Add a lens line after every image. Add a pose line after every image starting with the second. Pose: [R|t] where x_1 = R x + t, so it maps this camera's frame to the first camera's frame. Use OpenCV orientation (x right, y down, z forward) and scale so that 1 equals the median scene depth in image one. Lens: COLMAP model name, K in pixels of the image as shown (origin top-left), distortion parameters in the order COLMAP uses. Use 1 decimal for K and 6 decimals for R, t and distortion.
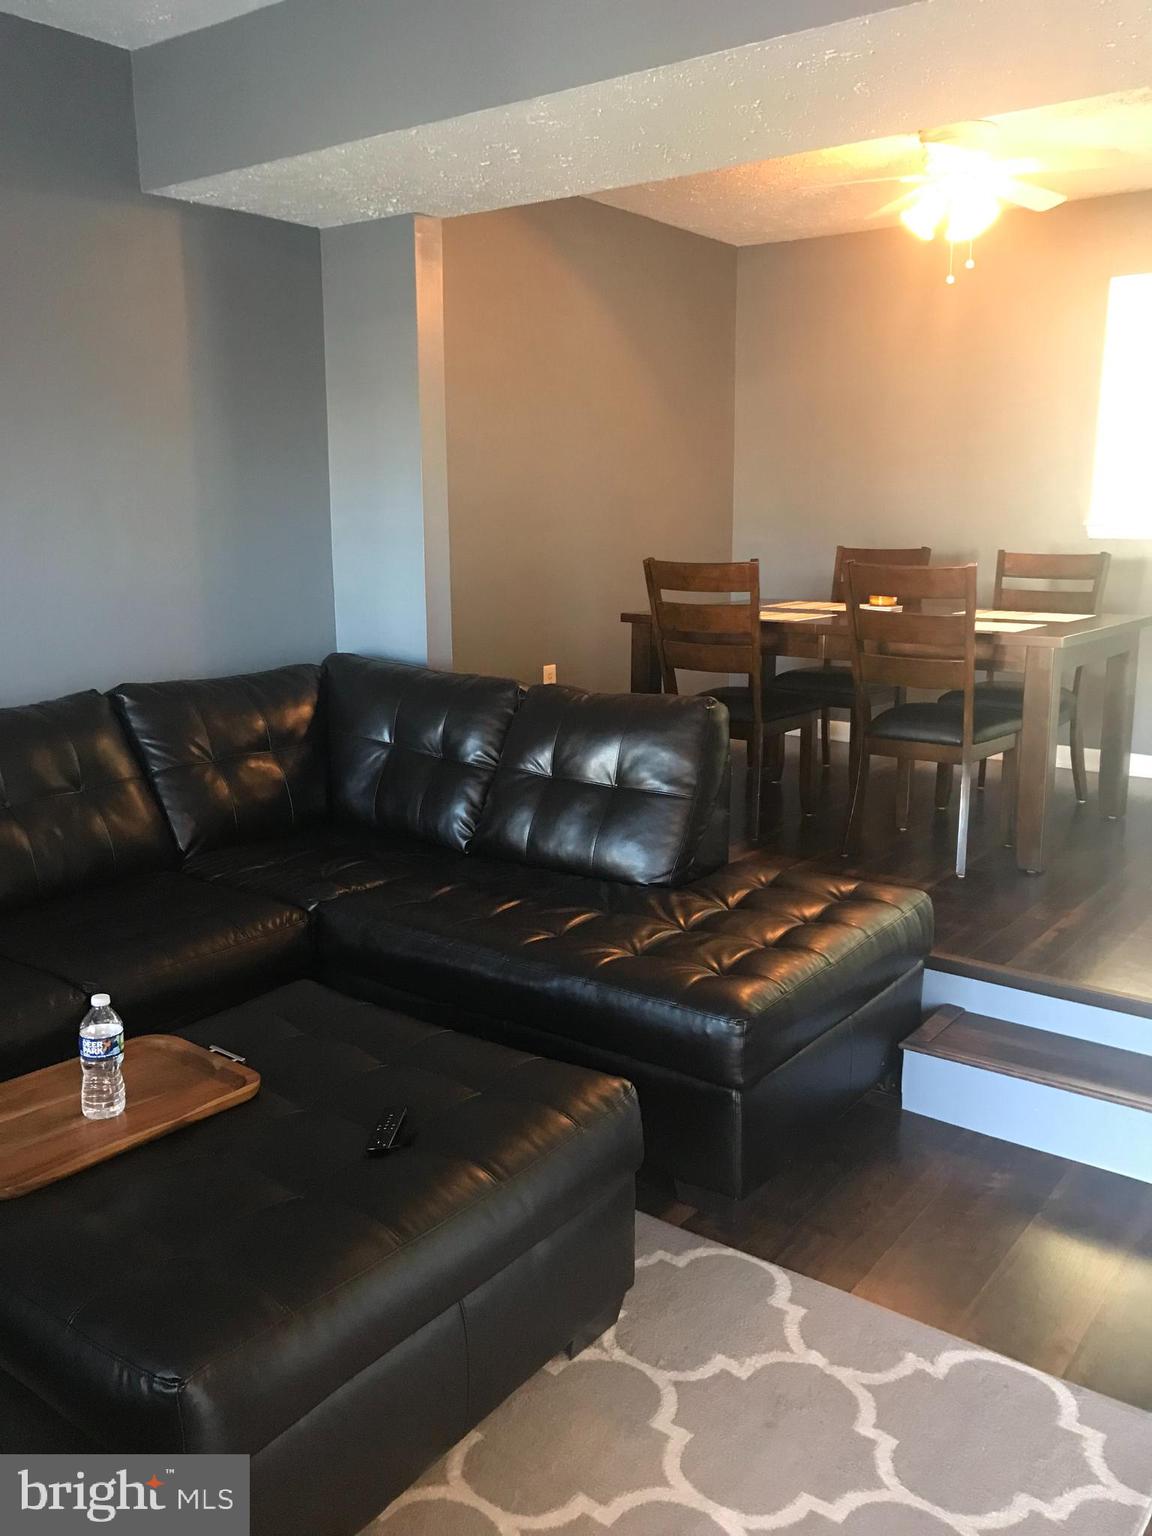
lens RADIAL K [[1255.8, 0, 572.2], [0, 1255.8, 767.3], [0, 0, 1]] dist [0.002124, -0.000707]
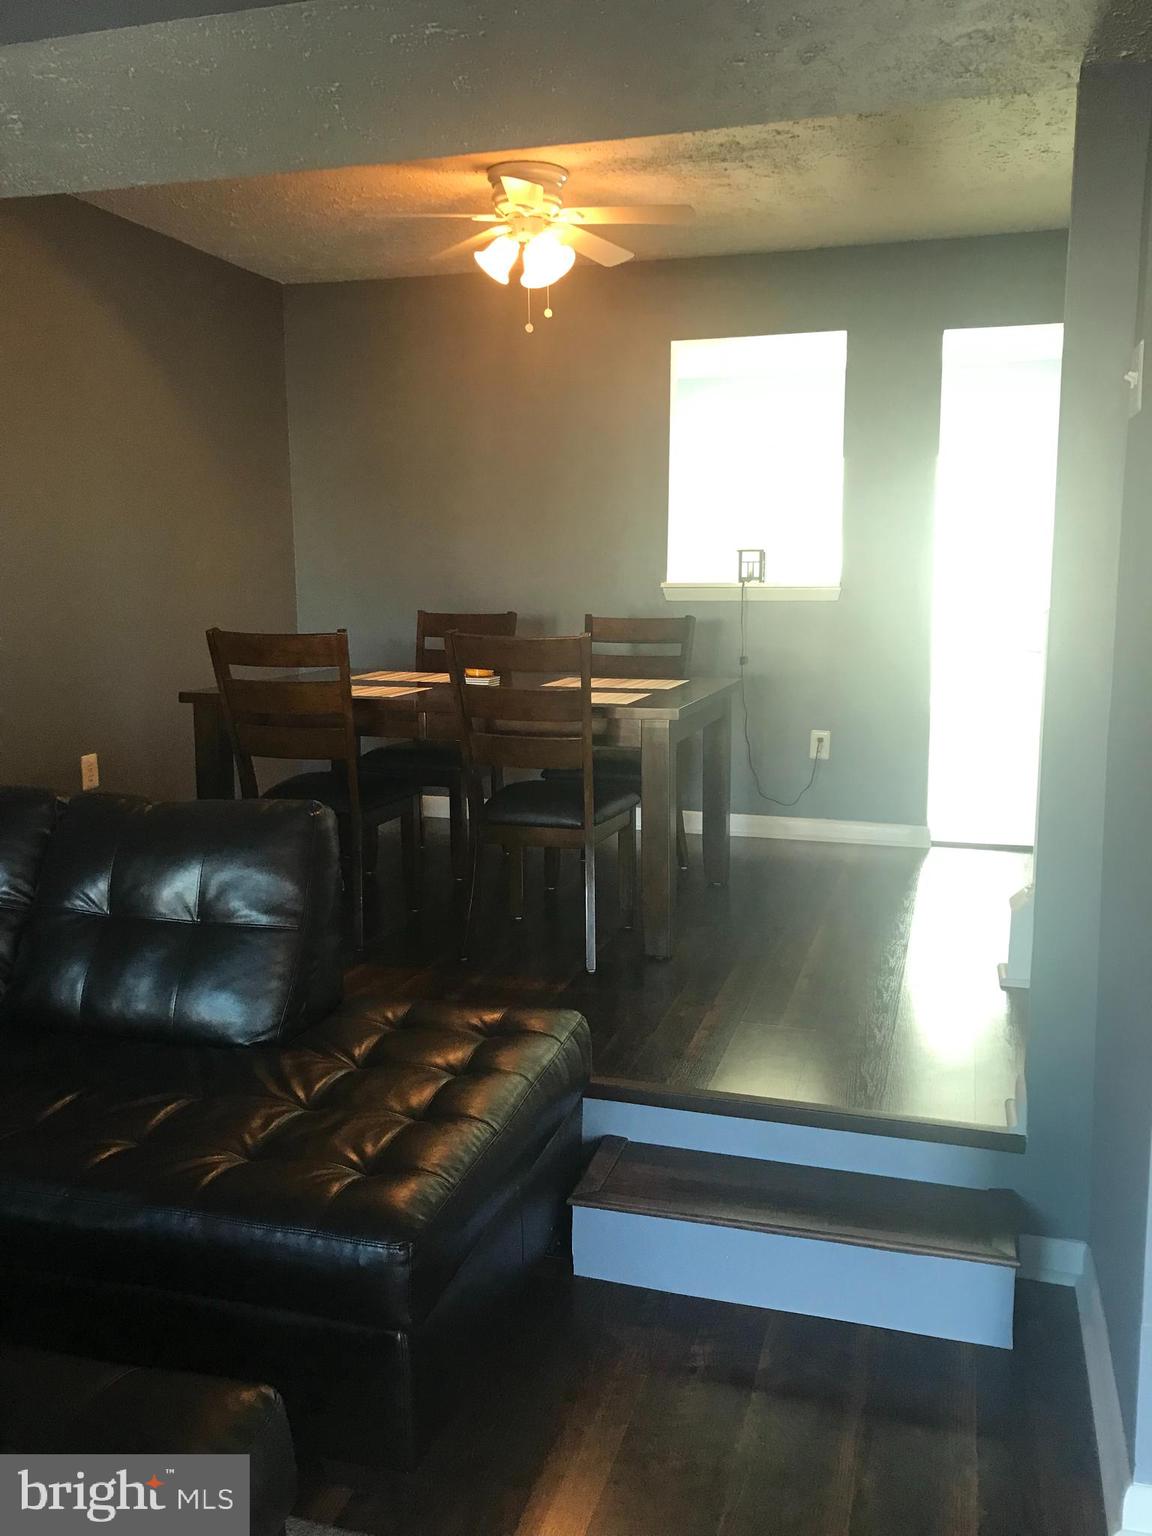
lens RADIAL K [[1255.8, 0, 581.2], [0, 1255.8, 769.1], [0, 0, 1]] dist [0.002124, -0.000707]
pose [[0.933456, -0.051549, 0.354967, -0.015509], [0.066474, 0.997338, -0.029974, -0.039378], [-0.352477, 0.051576, 0.934398, 0.168364]]
